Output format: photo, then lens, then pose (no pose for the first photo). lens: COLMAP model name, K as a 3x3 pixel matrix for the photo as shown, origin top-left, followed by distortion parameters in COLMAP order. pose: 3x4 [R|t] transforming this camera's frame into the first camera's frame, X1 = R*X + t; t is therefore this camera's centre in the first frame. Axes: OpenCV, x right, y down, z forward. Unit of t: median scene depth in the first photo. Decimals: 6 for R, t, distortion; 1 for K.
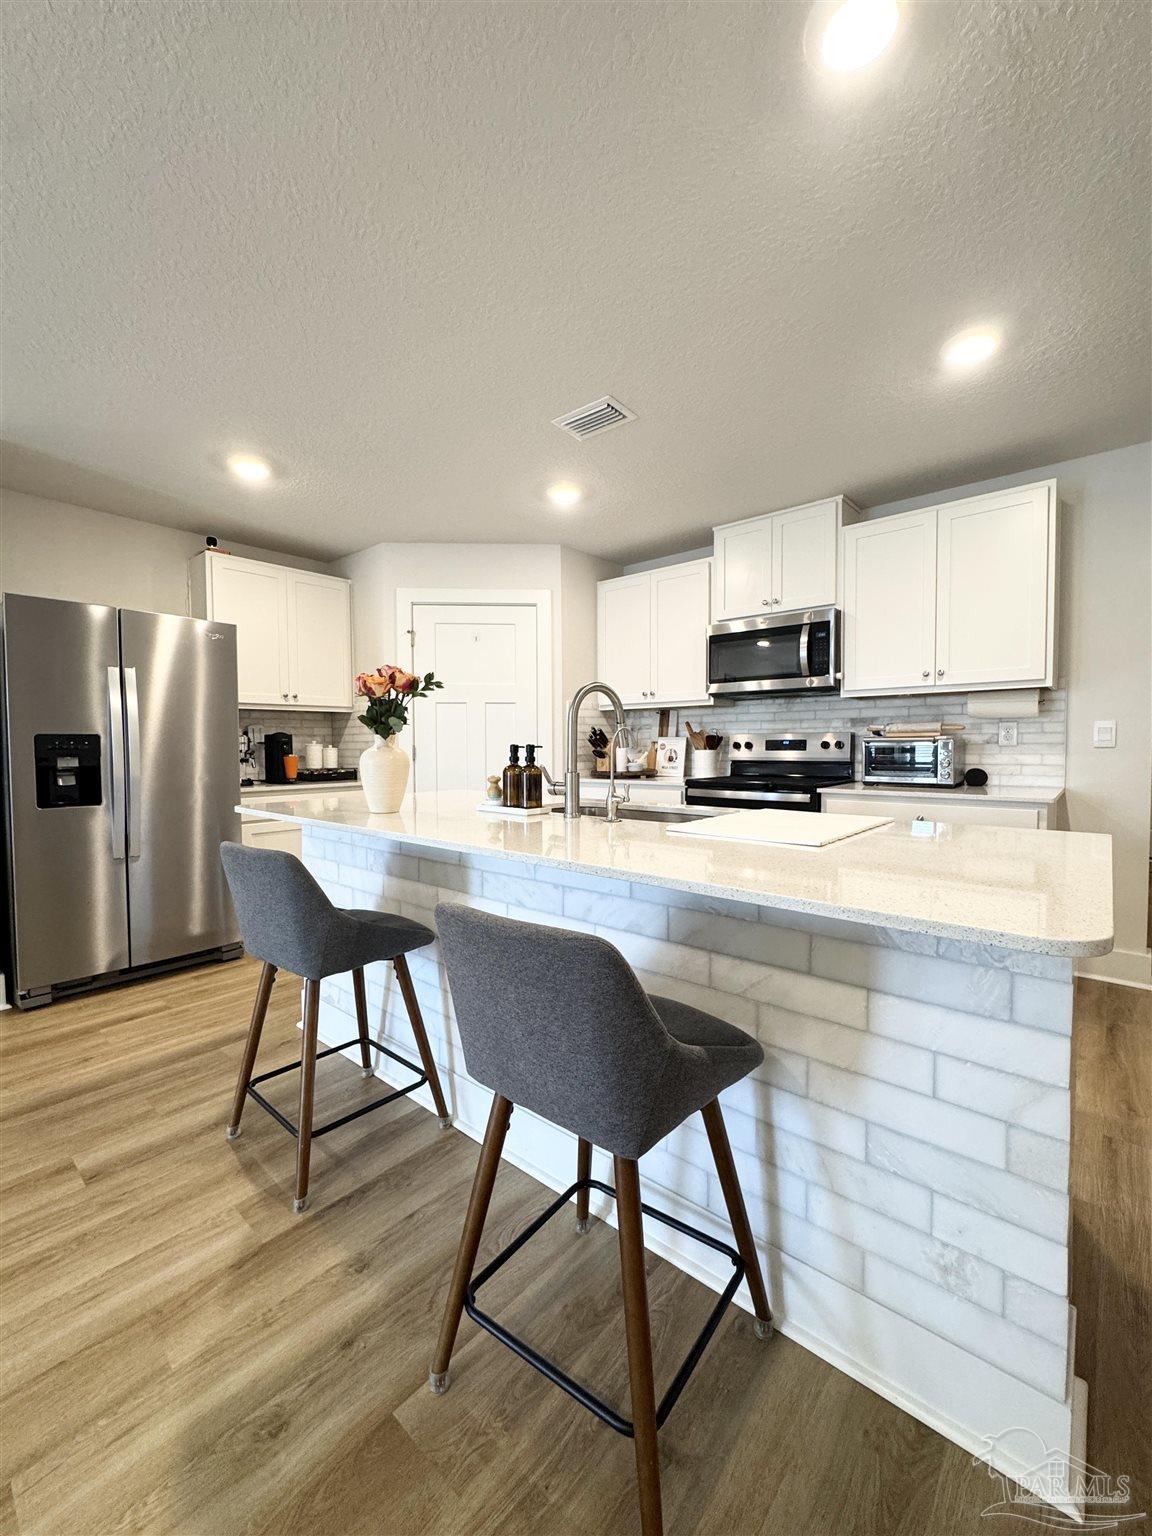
lens RADIAL K [[617.7, 0, 576.0], [0, 617.7, 768.0], [0, 0, 1]] dist [0.000538, 0.000291]
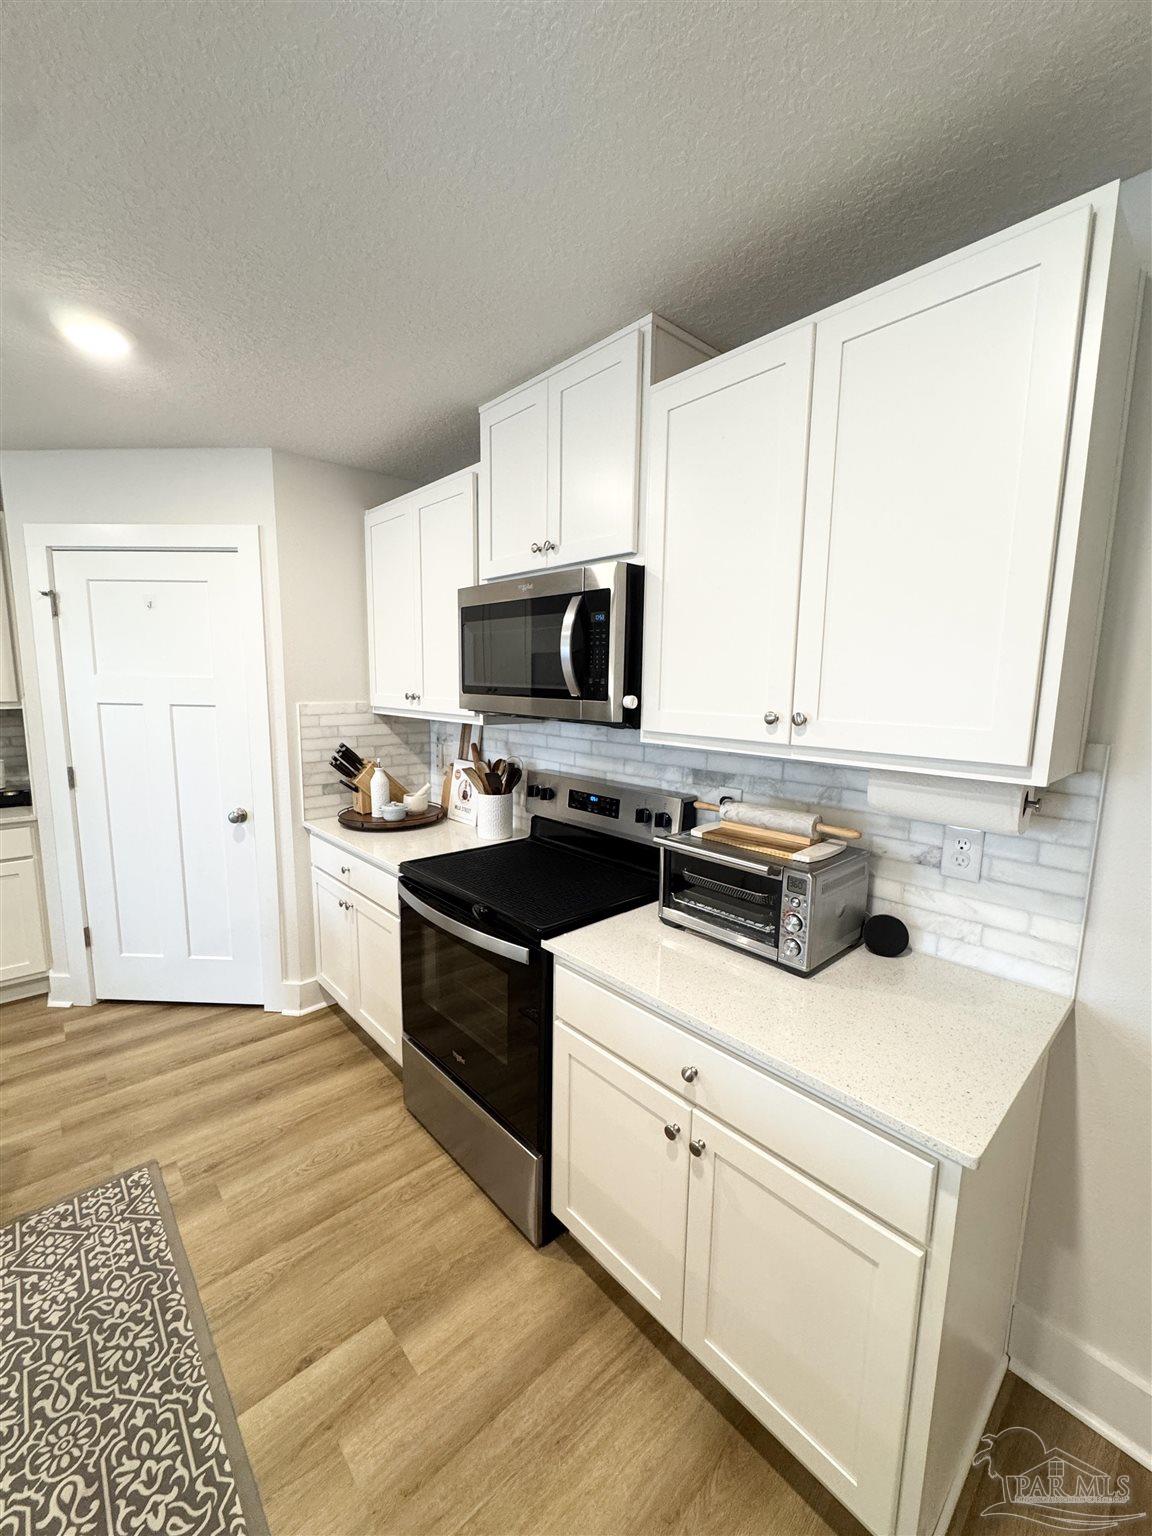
lens RADIAL K [[618.1, 0, 576.0], [0, 618.1, 768.0], [0, 0, 1]] dist [-0.004835, 0.000747]
pose [[0.993309, 0.038953, -0.108717, 0.438217], [-0.027628, 0.994215, 0.103798, -0.146654], [0.112131, -0.100100, 0.988639, 0.497836]]
